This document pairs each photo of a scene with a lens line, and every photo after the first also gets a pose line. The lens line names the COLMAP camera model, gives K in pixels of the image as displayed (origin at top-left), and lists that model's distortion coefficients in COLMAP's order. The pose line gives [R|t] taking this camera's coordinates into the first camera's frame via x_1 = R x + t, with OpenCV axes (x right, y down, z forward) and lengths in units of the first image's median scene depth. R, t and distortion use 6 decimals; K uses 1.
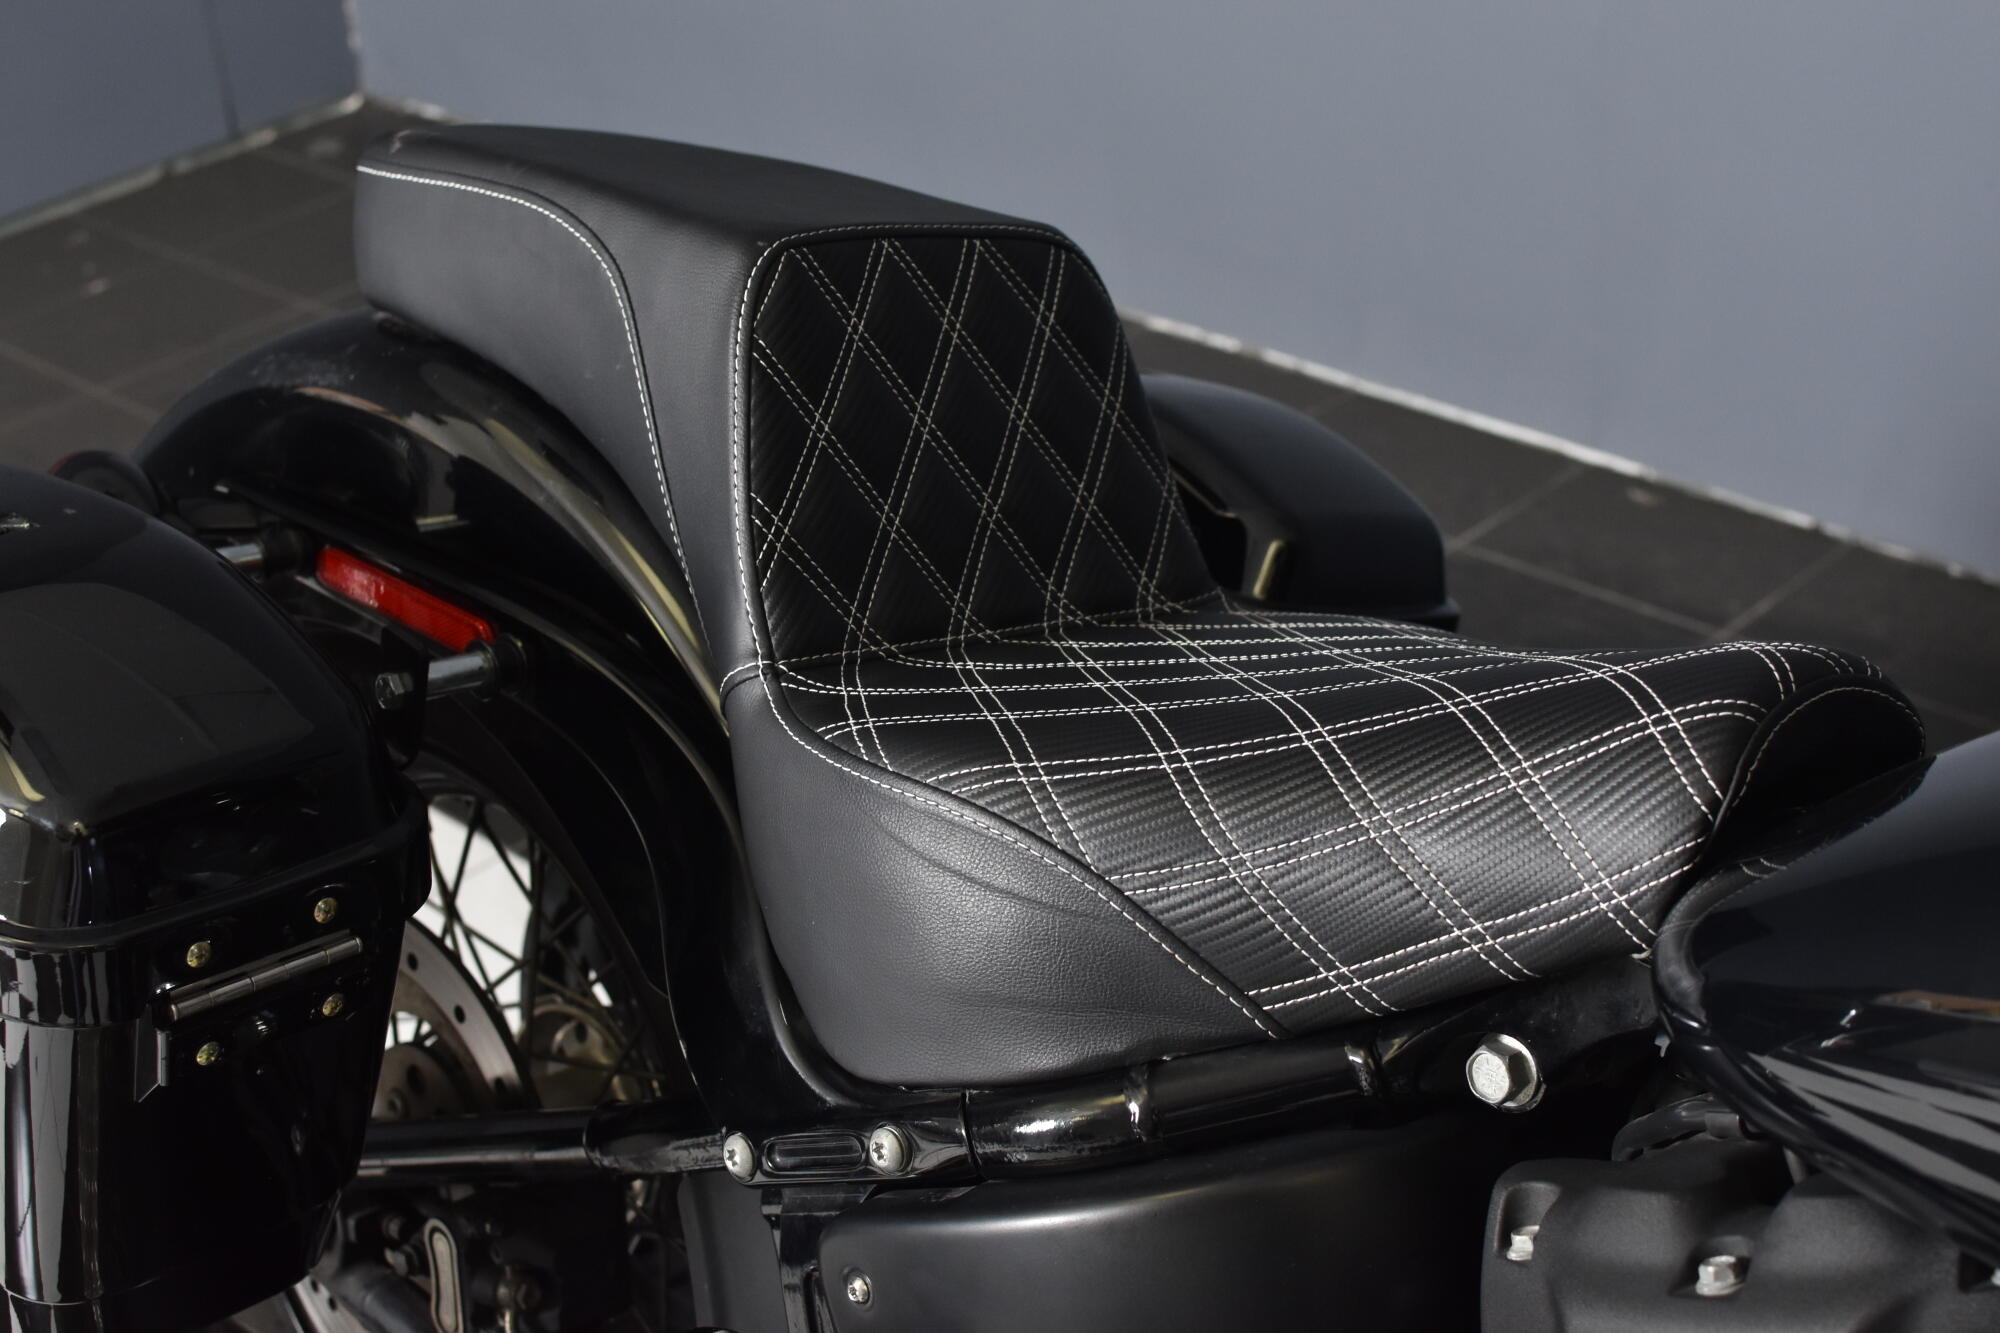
lens RADIAL K [[2996.0, 0, 996.1], [0, 2996.0, 670.6], [0, 0, 1]] dist [-0.163645, 0.000000]
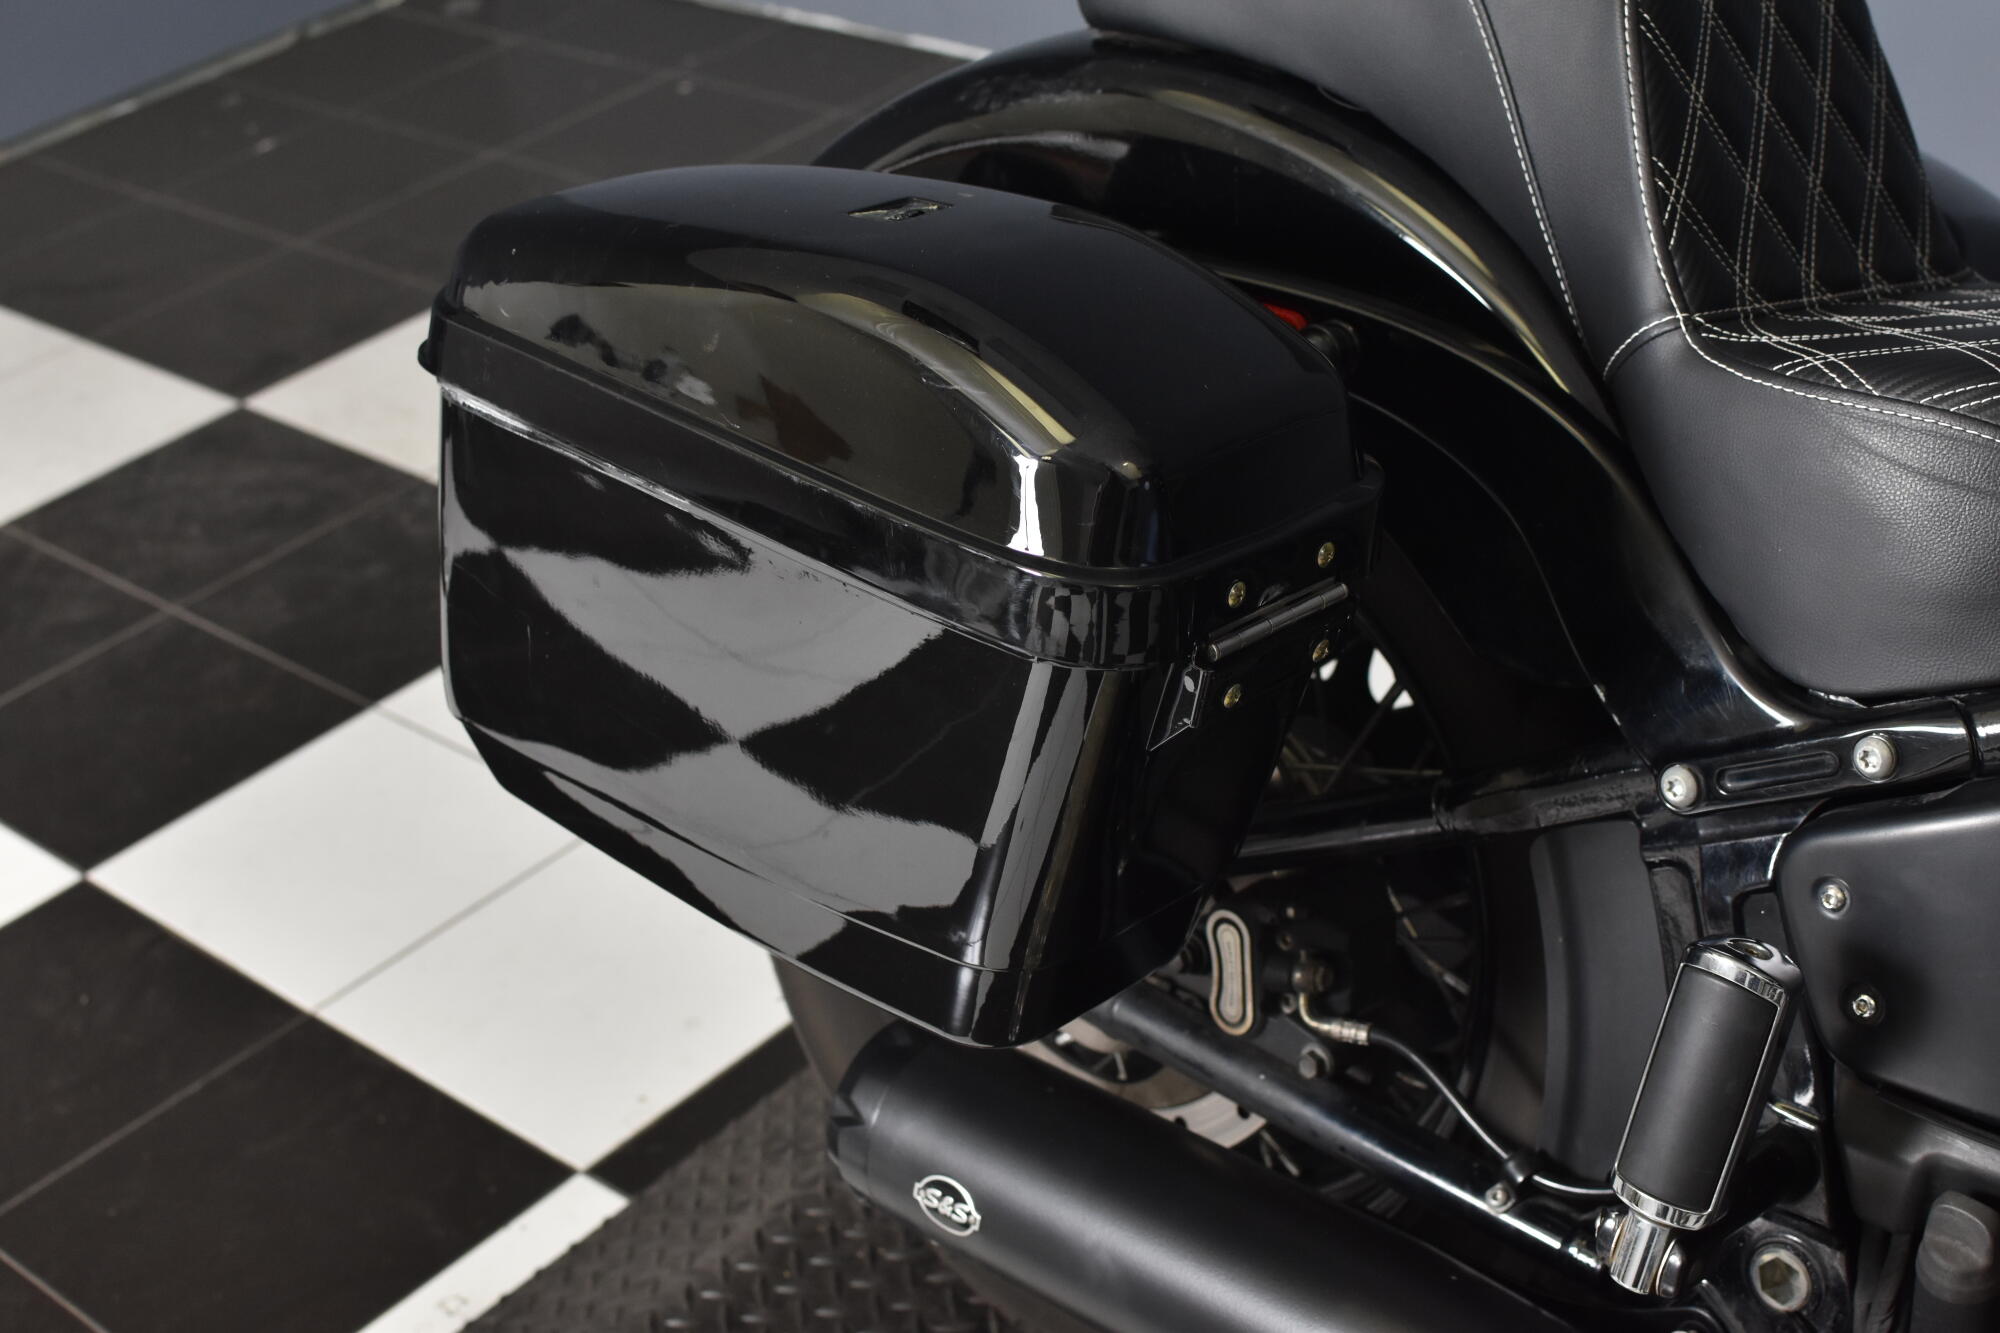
lens RADIAL K [[2996.0, 0, 1004.9], [0, 2996.0, 660.4], [0, 0, 1]] dist [-0.163645, 0.000000]
pose [[0.997937, -0.039630, 0.050510, -0.365091], [0.038273, 0.998887, 0.027563, 0.078956], [-0.051546, -0.025573, 0.998343, -0.027280]]
